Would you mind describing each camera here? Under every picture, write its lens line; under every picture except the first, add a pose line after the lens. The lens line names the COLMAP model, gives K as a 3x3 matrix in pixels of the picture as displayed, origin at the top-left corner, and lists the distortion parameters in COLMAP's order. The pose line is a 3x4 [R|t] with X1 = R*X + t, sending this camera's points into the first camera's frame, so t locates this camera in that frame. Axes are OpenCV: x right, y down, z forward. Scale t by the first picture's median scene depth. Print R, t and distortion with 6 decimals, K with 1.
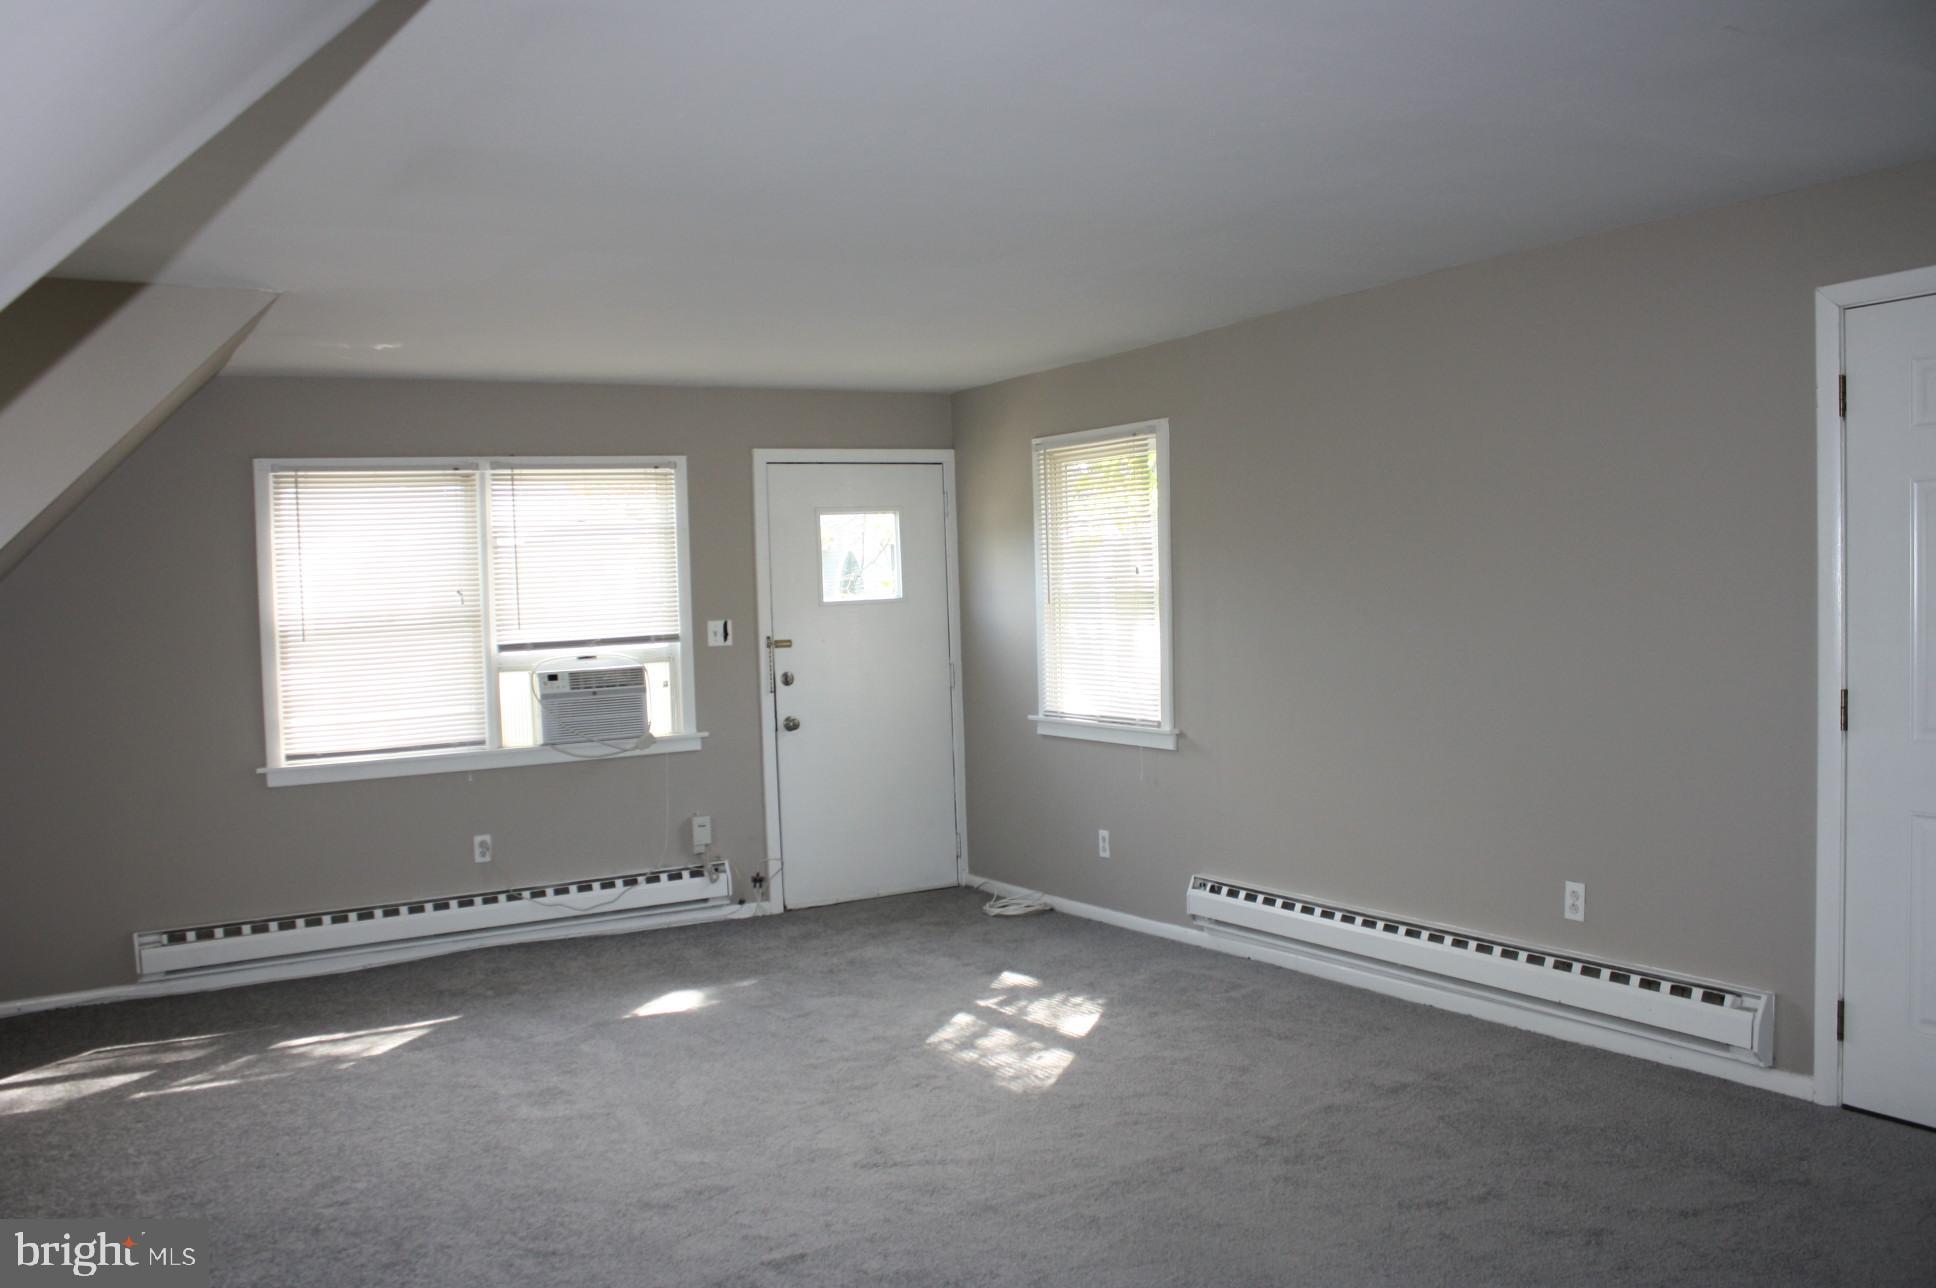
lens RADIAL K [[1618.9, 0, 968.0], [0, 1618.9, 644.0], [0, 0, 1]] dist [-0.086713, 0.012936]
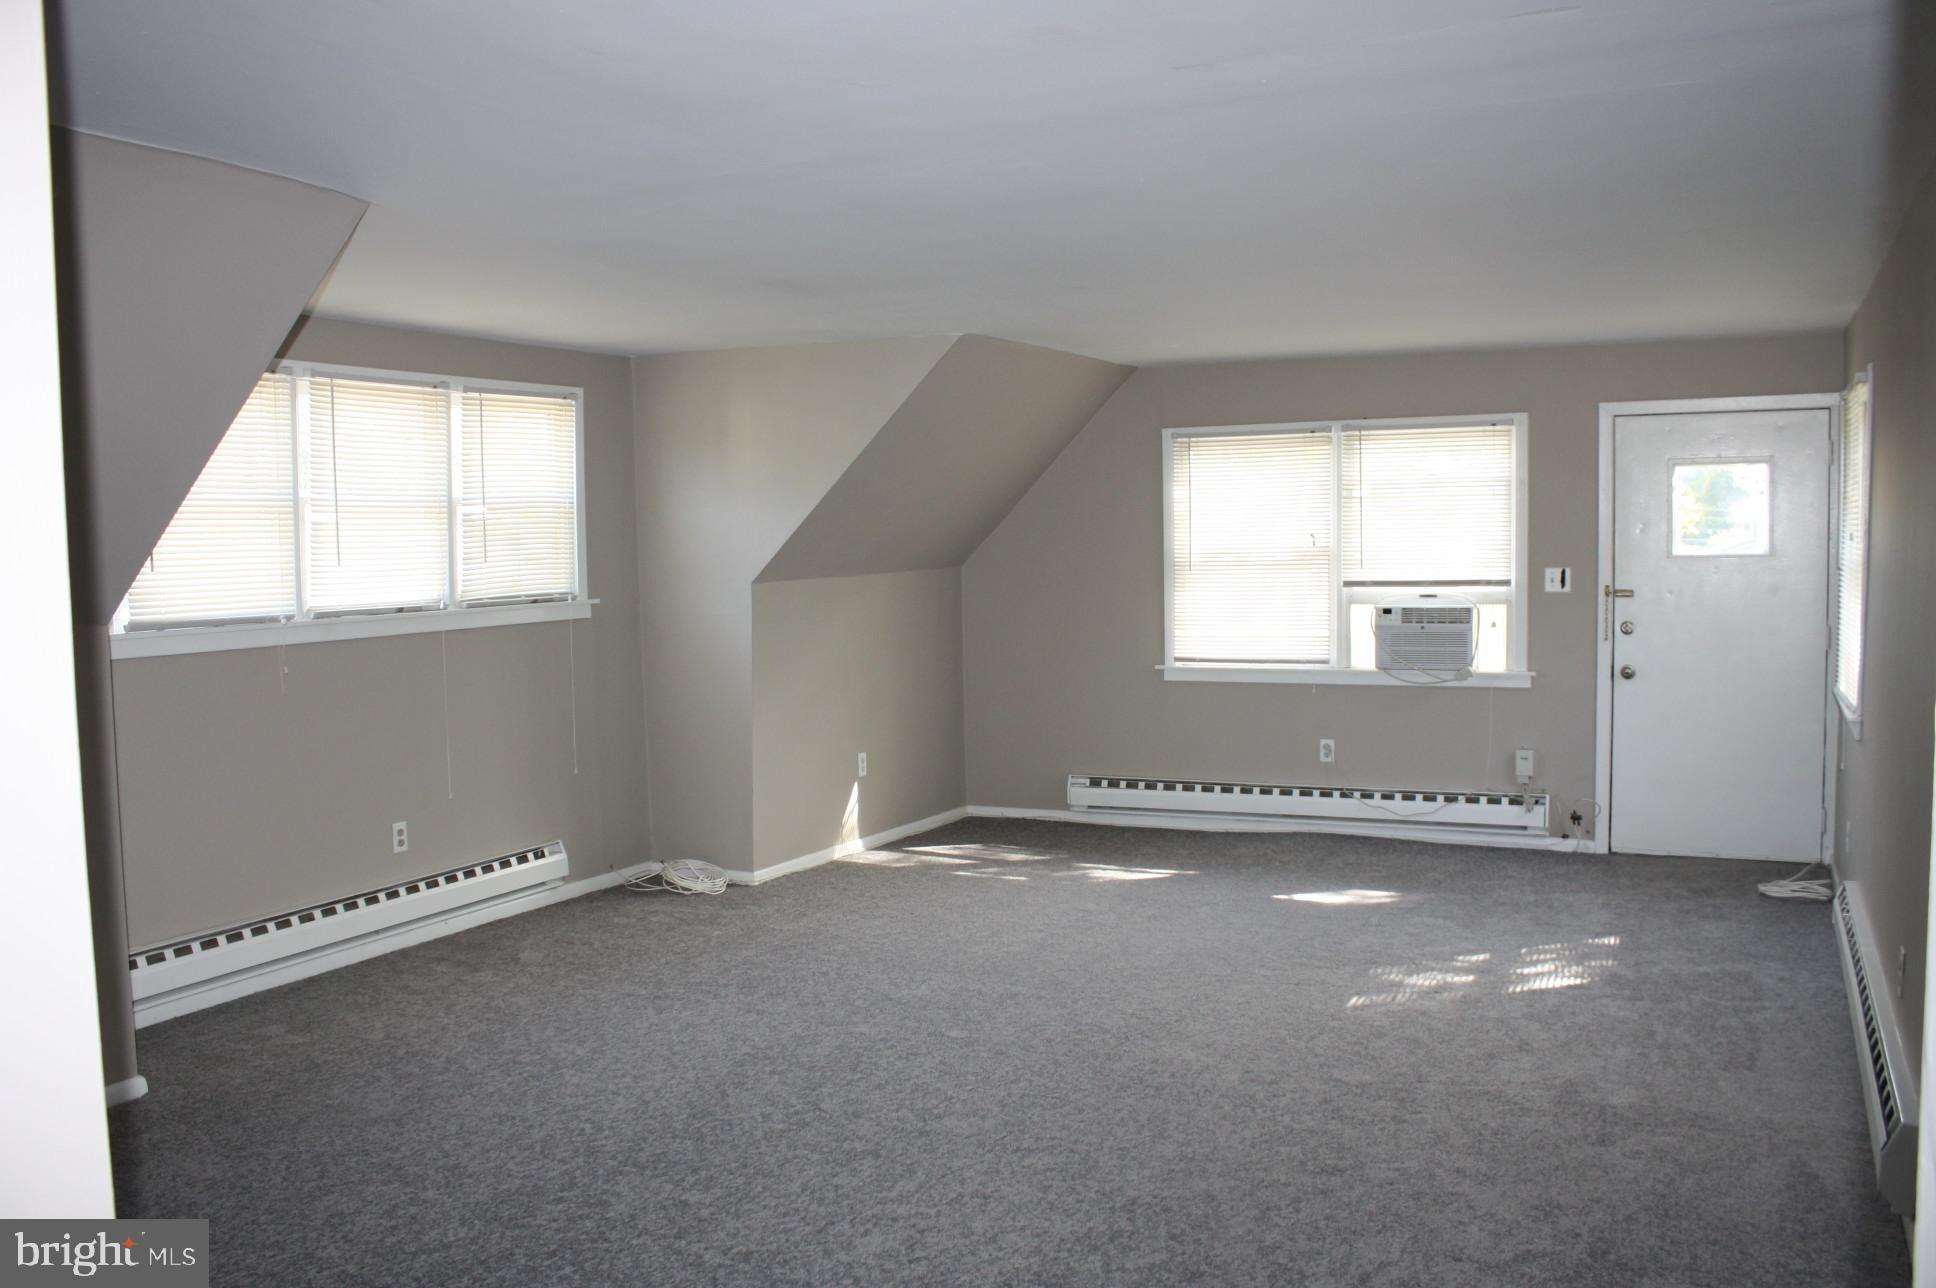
lens RADIAL K [[1618.9, 0, 968.0], [0, 1618.9, 644.0], [0, 0, 1]] dist [-0.086713, 0.012936]
pose [[0.594026, 0.087614, -0.799661, 0.473654], [-0.032681, 0.995859, 0.084834, -0.042818], [0.803782, -0.024260, 0.594429, 0.072817]]
